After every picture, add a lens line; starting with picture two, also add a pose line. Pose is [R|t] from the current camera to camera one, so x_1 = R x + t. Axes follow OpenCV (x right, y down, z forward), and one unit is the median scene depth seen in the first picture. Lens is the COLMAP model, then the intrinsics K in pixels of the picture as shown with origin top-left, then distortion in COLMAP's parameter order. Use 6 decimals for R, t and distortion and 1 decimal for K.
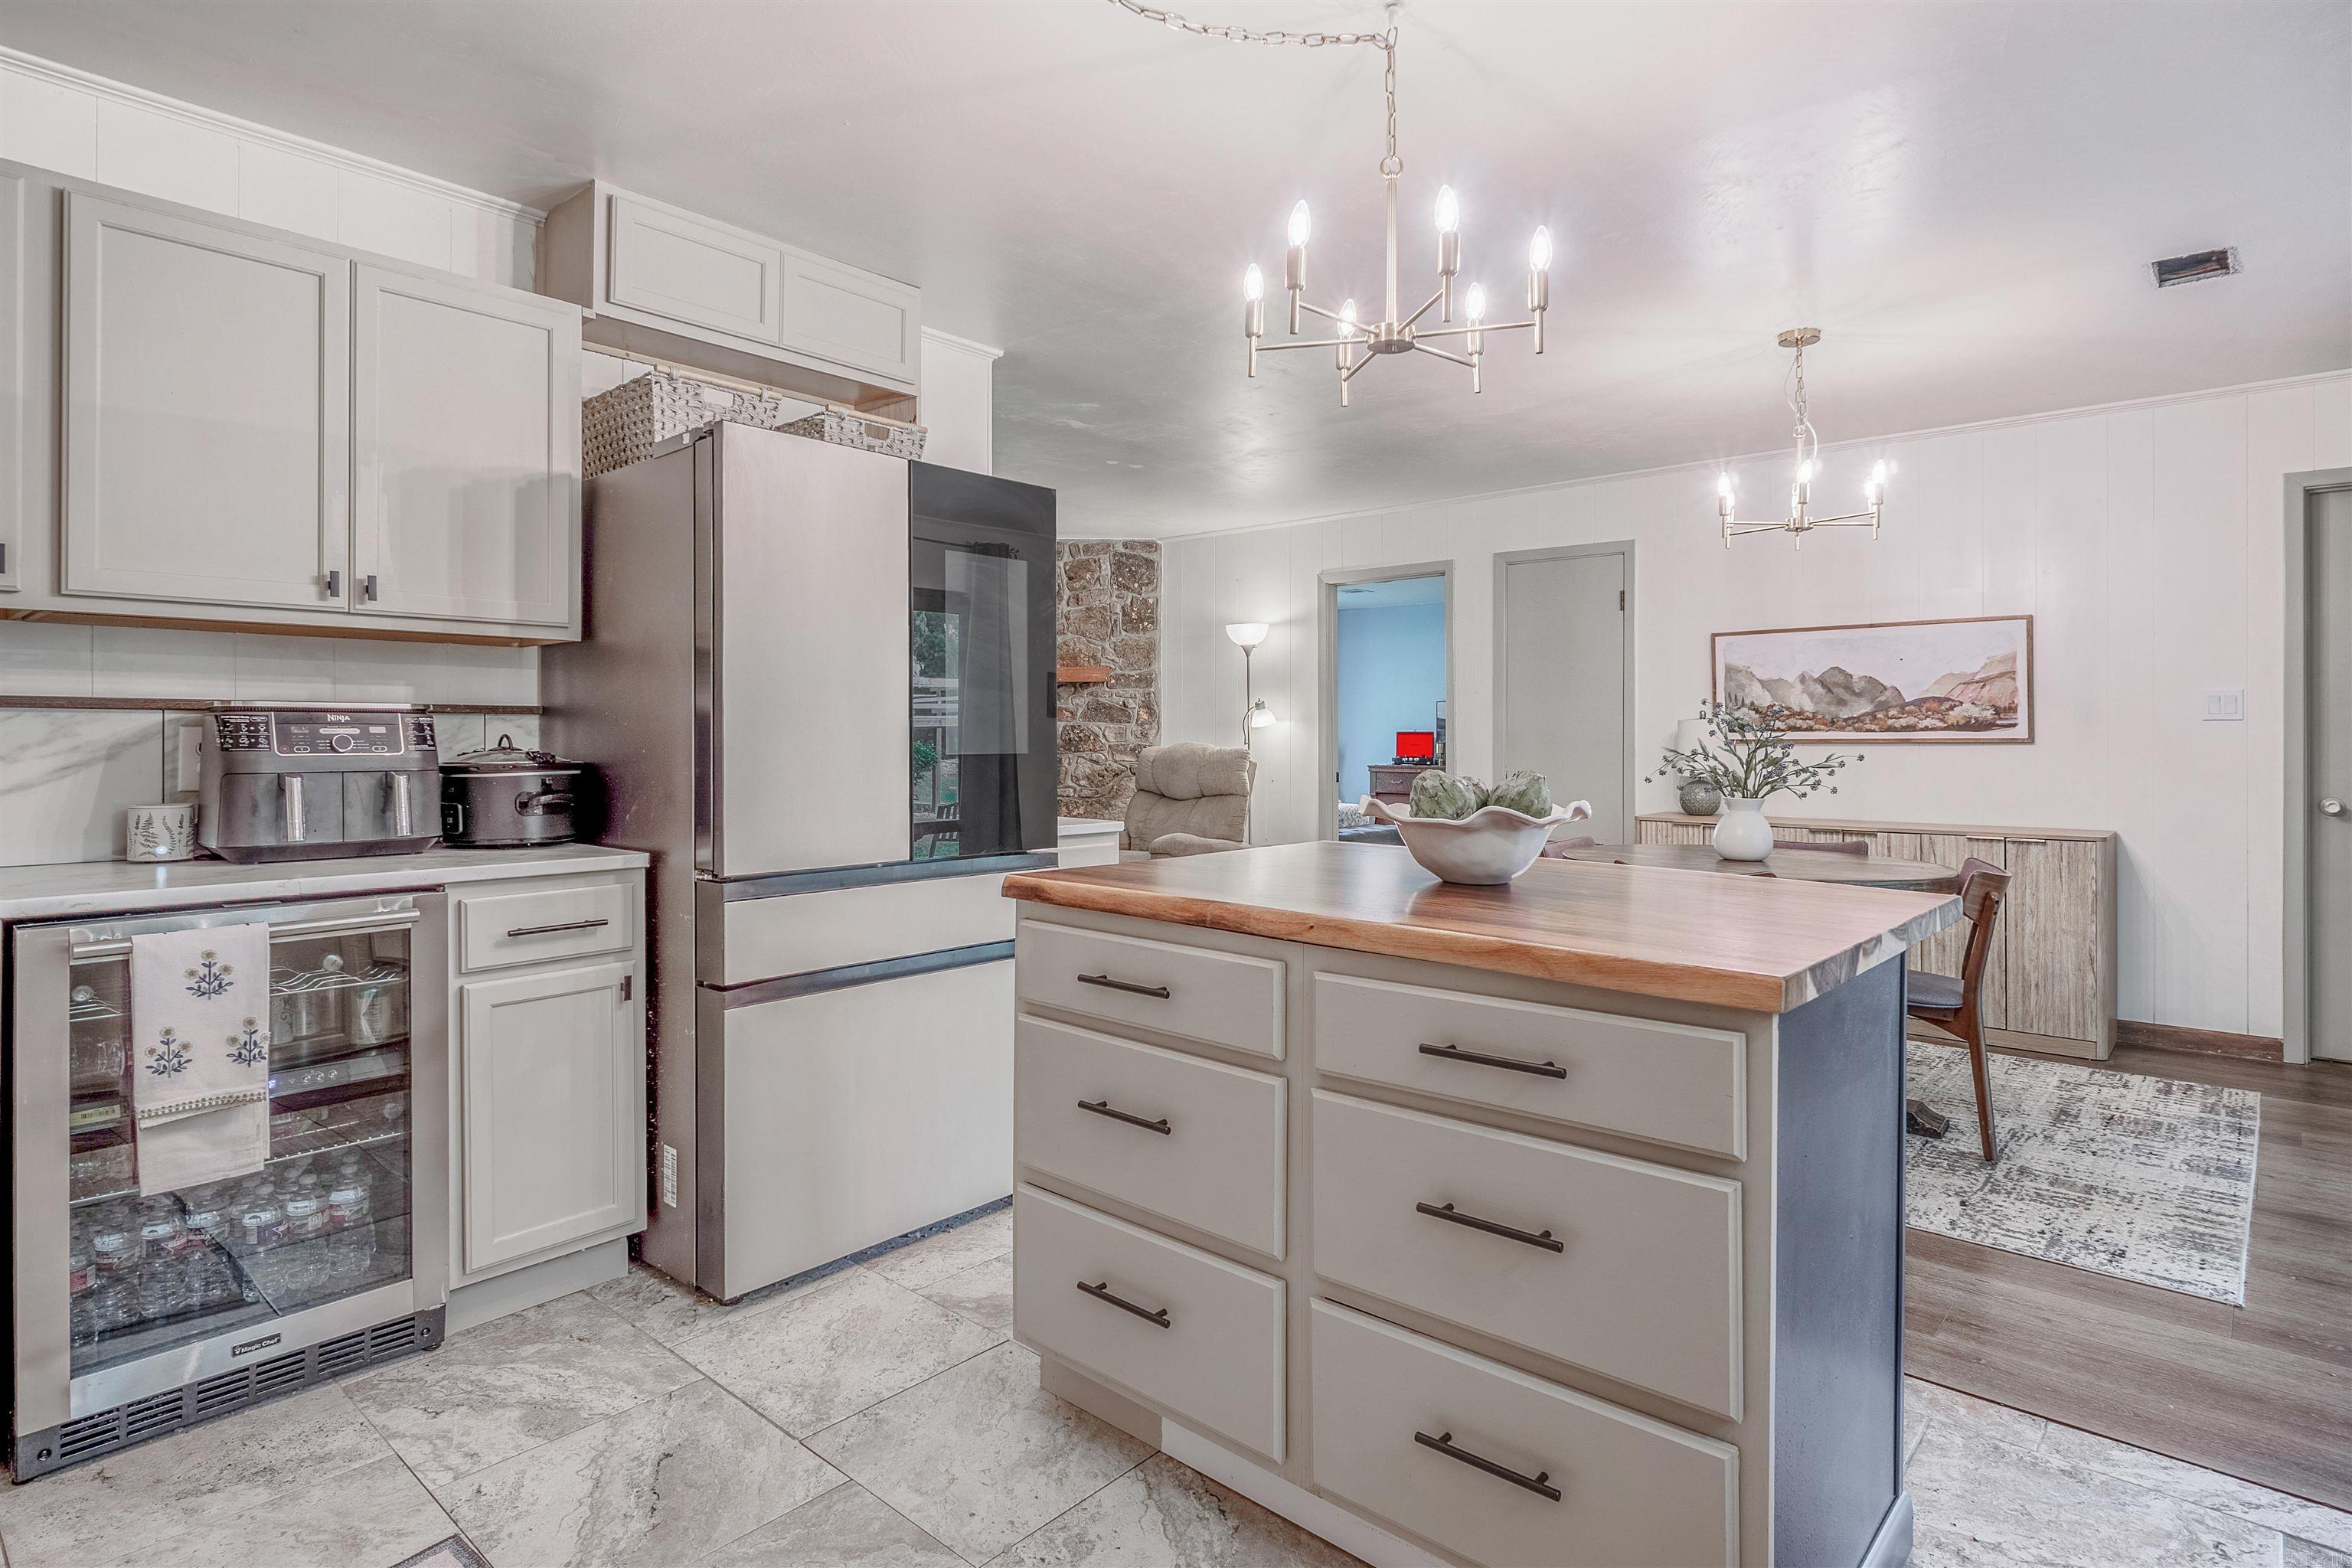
lens RADIAL K [[1240.7, 0, 1167.7], [0, 1240.7, 761.7], [0, 0, 1]] dist [-0.002817, 0.000026]
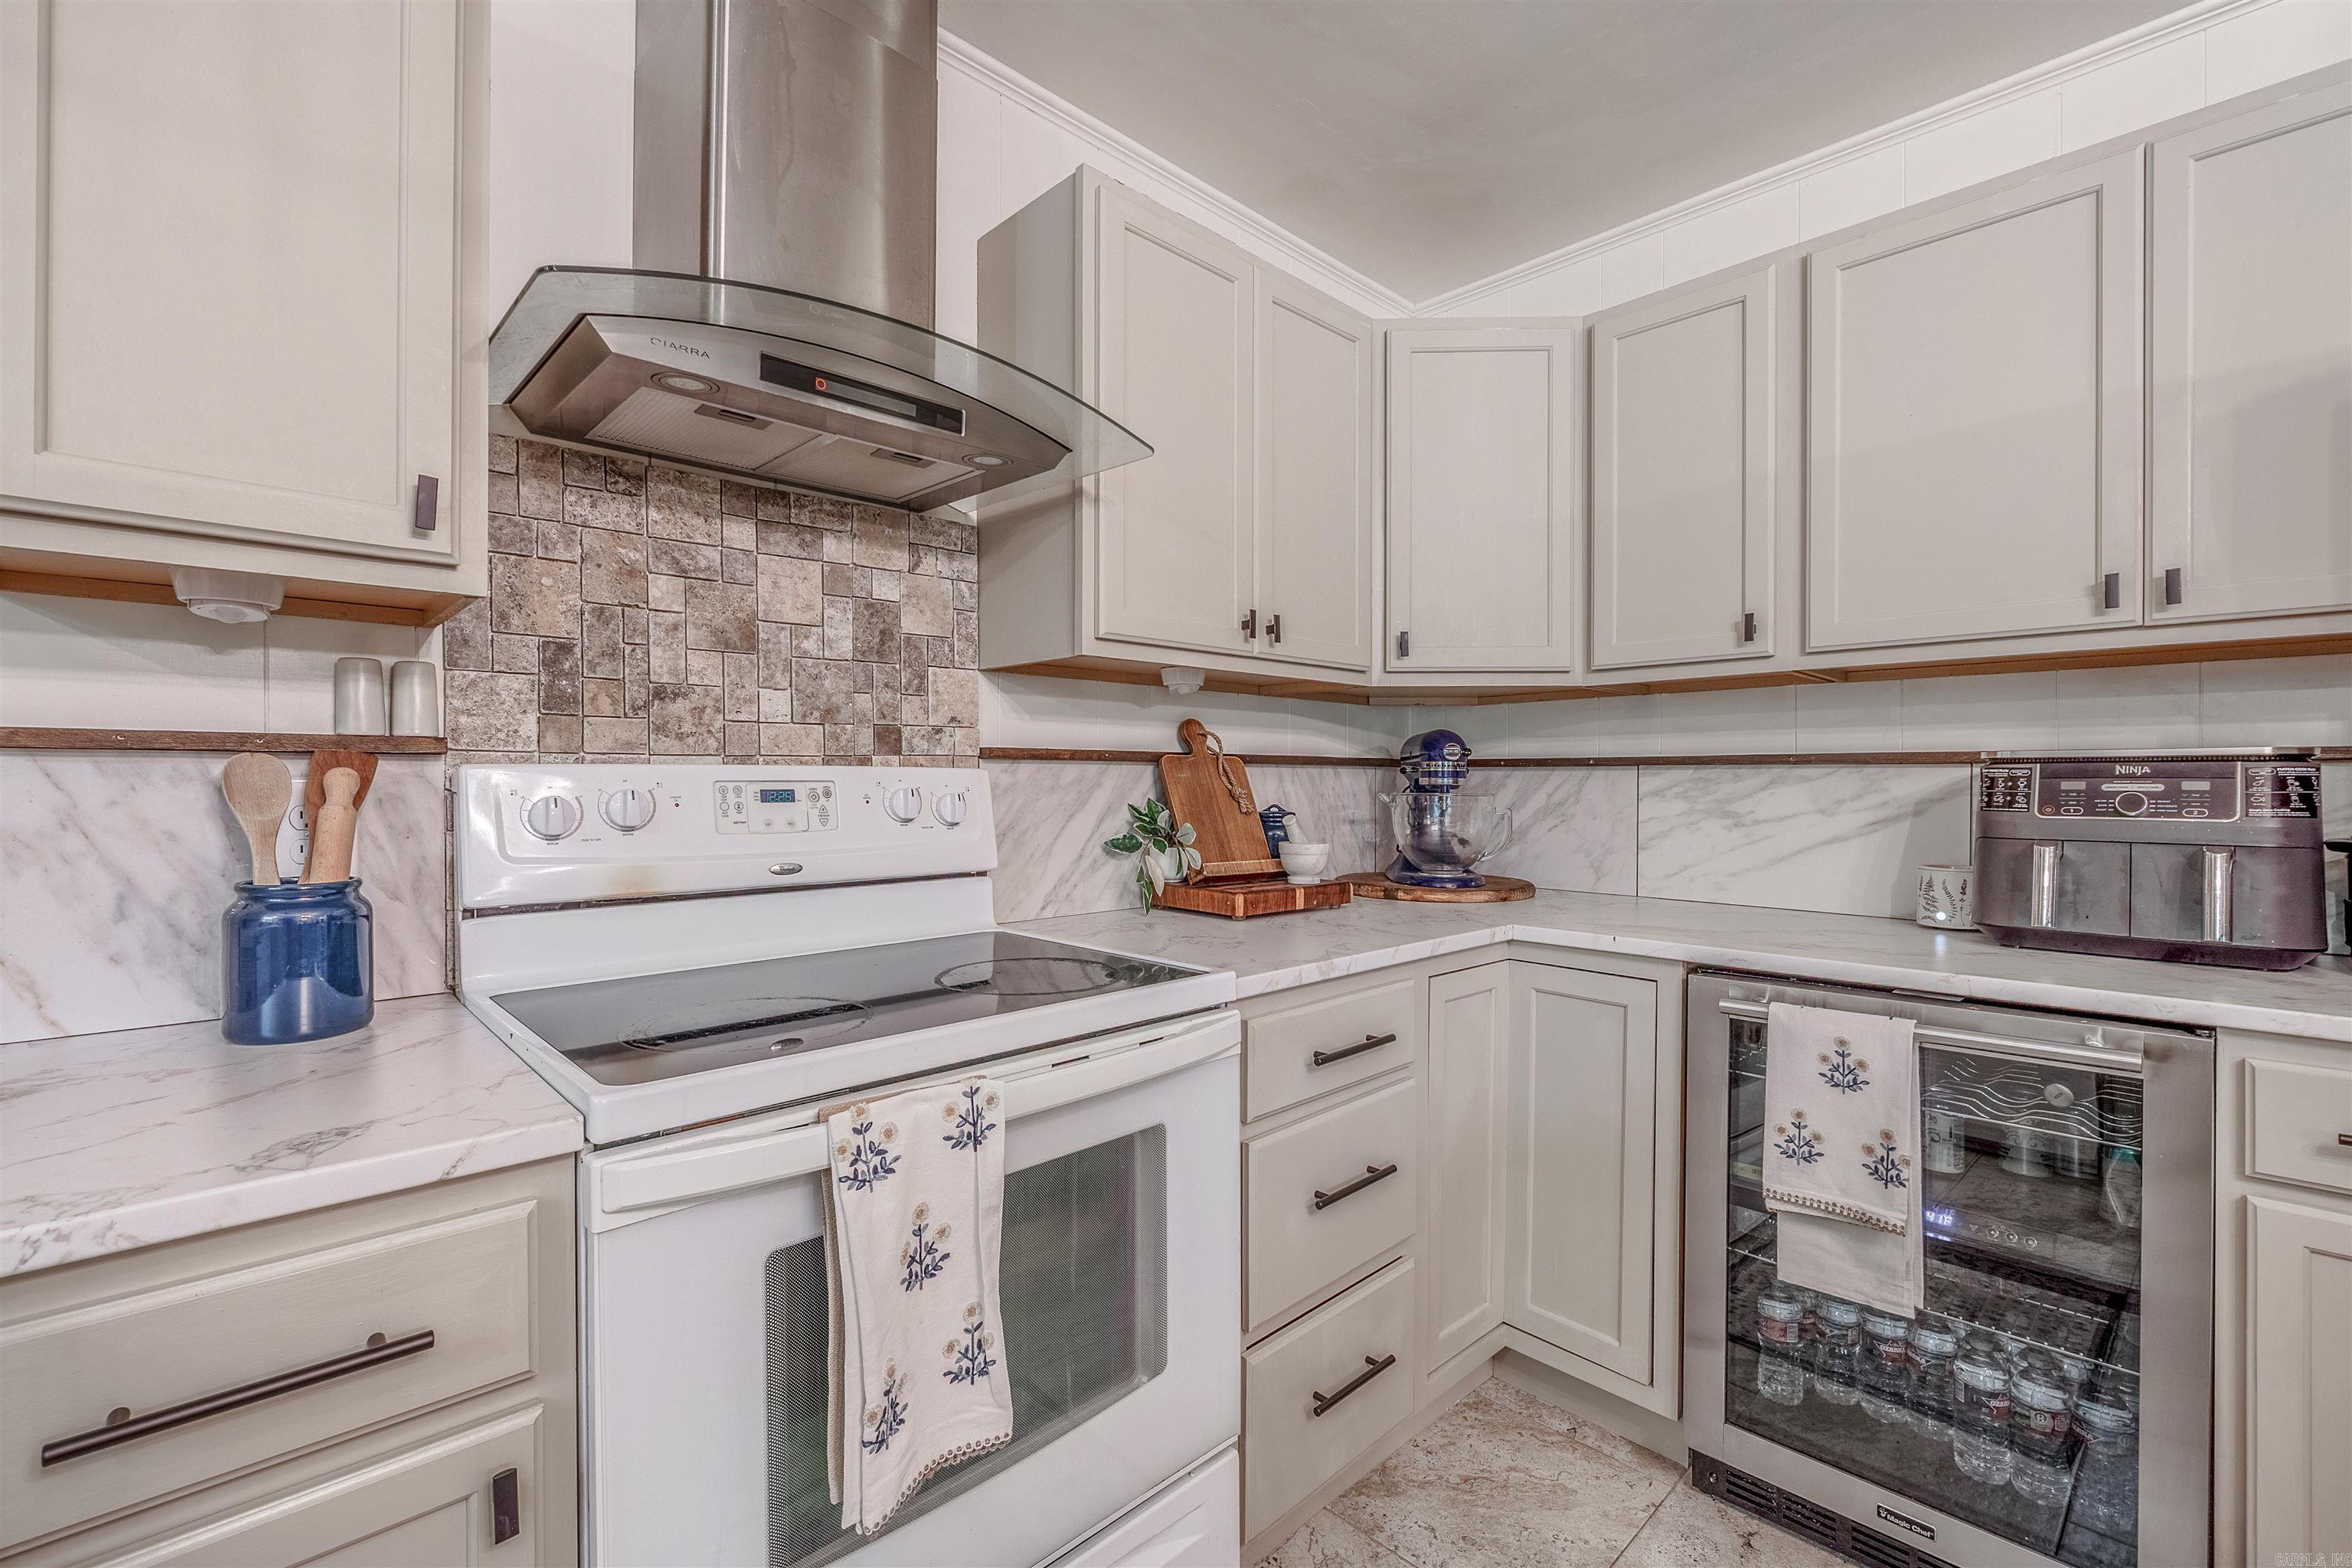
lens RADIAL K [[1024.5, 0, 1180.0], [0, 1024.5, 786.2], [0, 0, 1]] dist [-0.003512, 0.000218]
pose [[-0.103764, 0.005599, -0.994586, -0.001314], [-0.018281, 0.999804, 0.007536, -0.020359], [0.994434, 0.018964, -0.103642, 0.513844]]
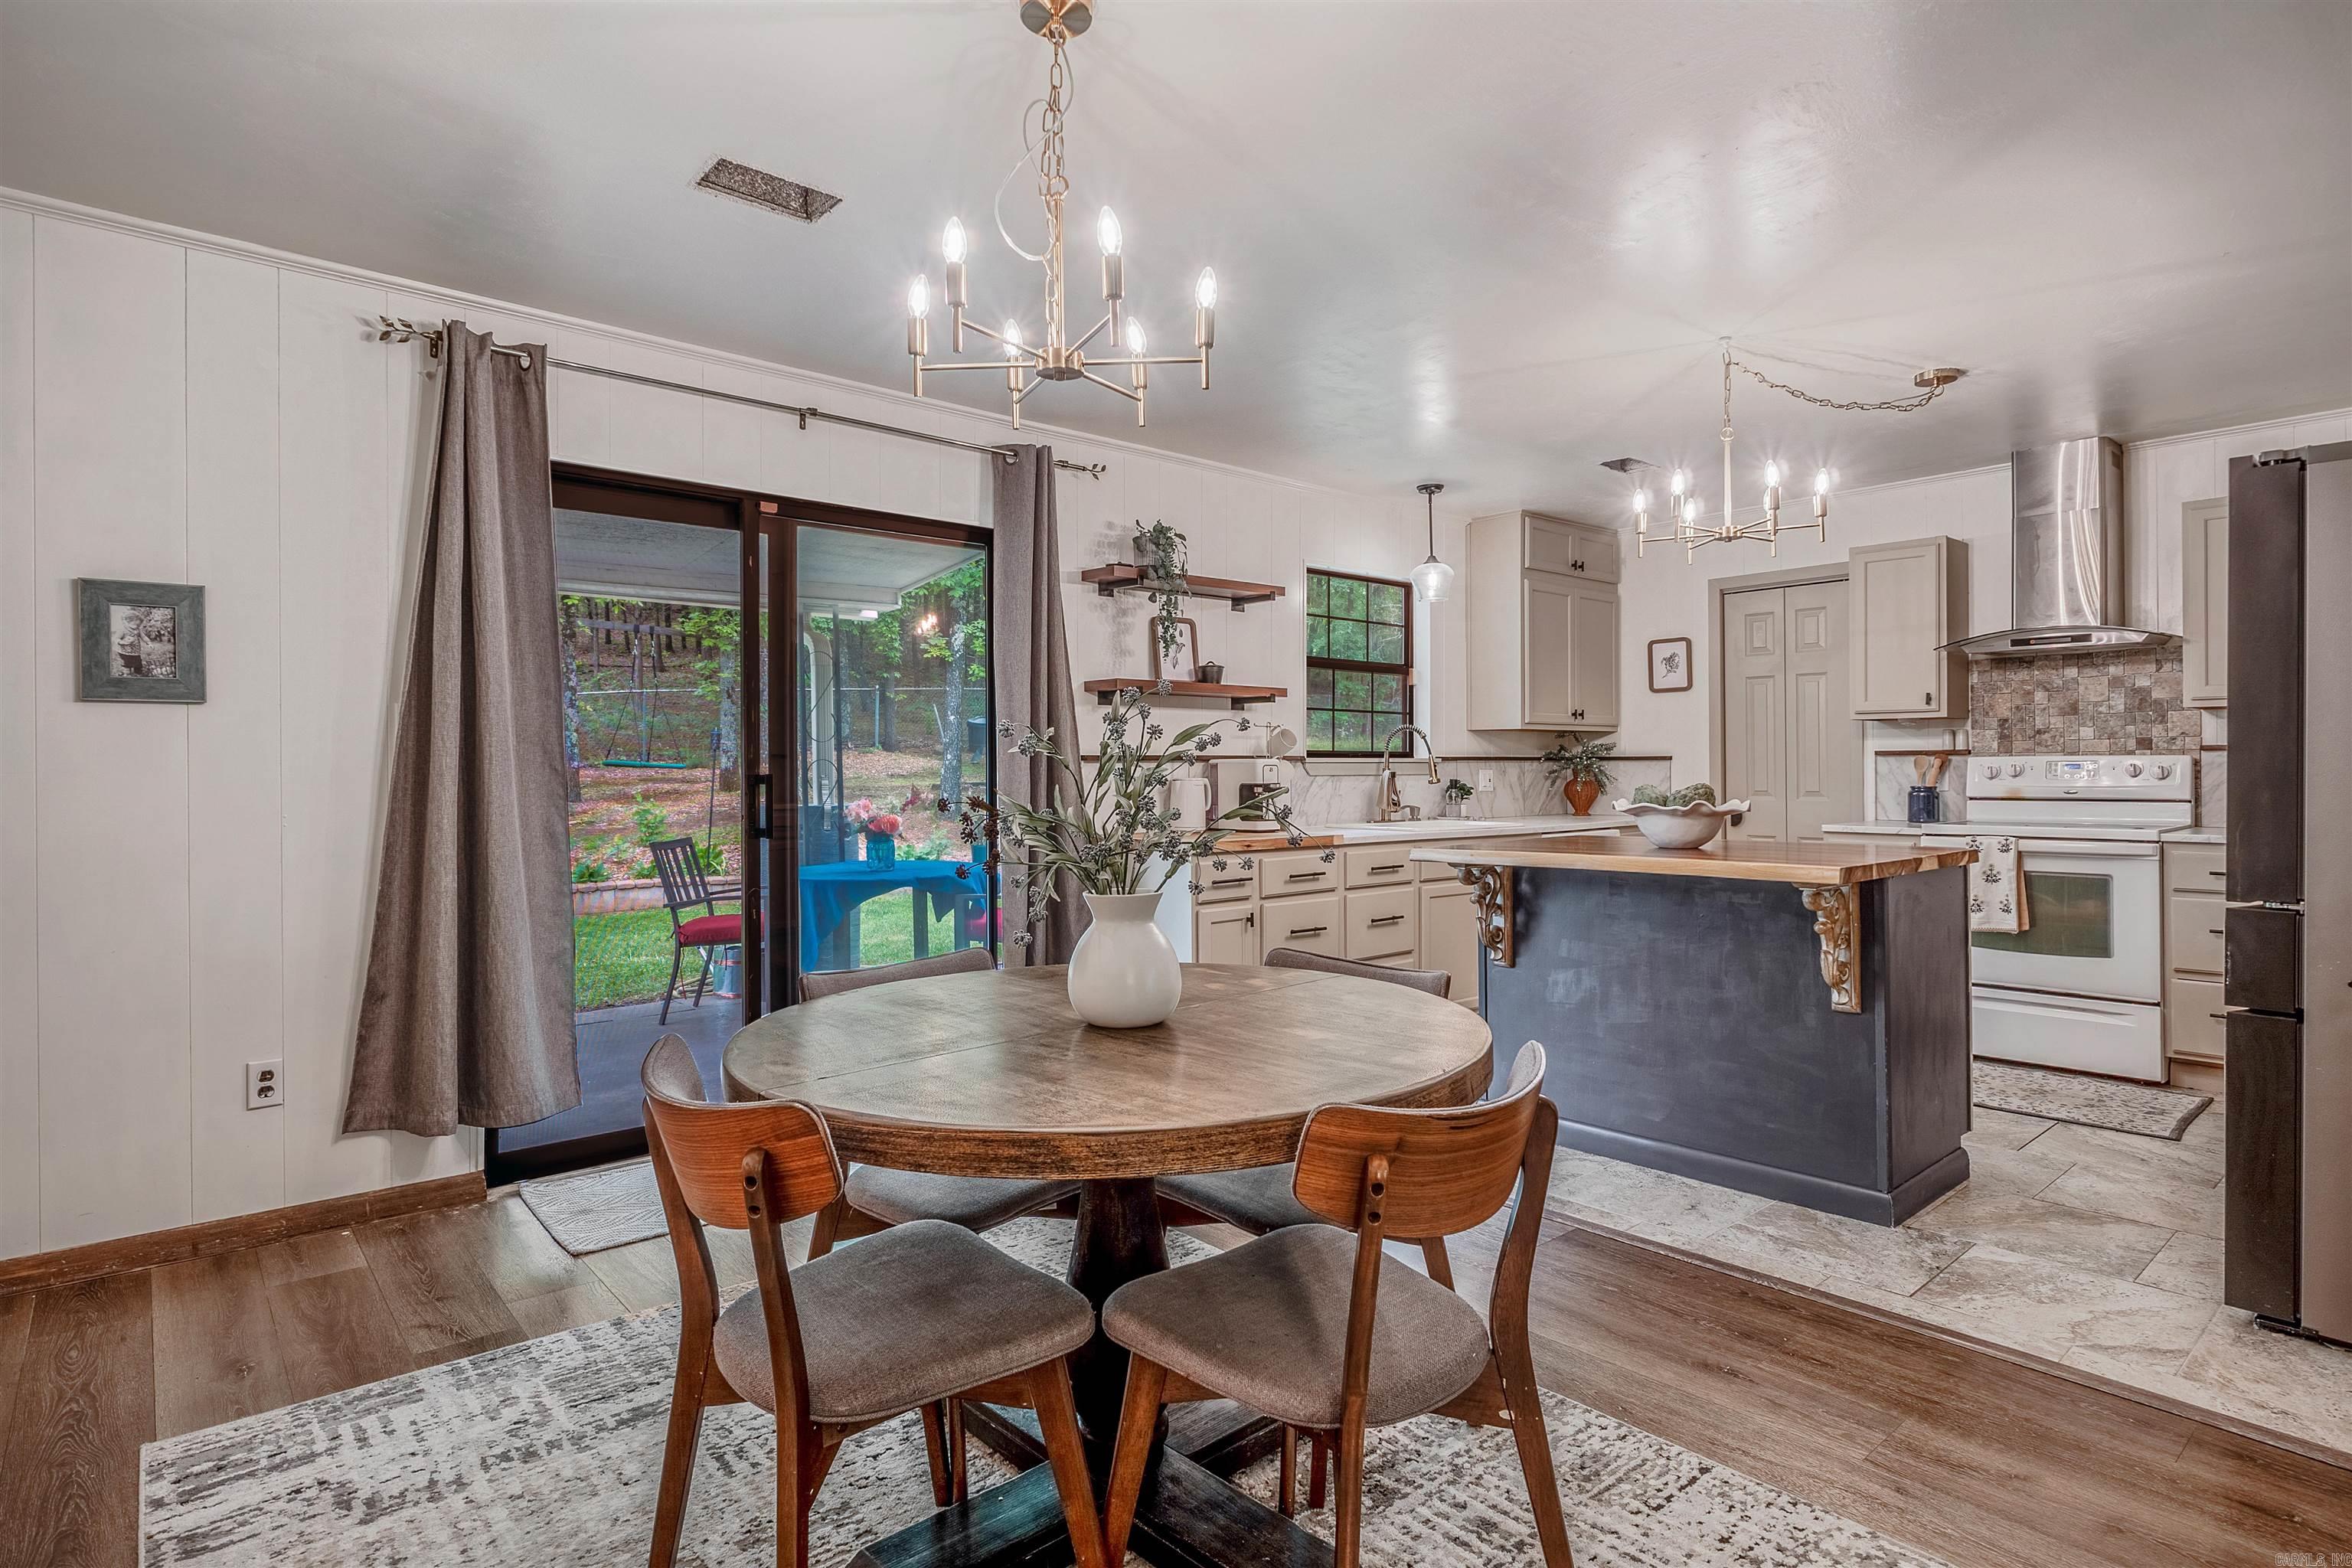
lens RADIAL K [[1240.7, 0, 1180.0], [0, 1240.7, 768.4], [0, 0, 1]] dist [-0.002817, 0.000026]
pose [[-0.991299, 0.005255, 0.131522, 0.261422], [0.007758, 0.999798, 0.018526, -0.033835], [-0.131398, 0.019385, -0.991140, 1.328699]]
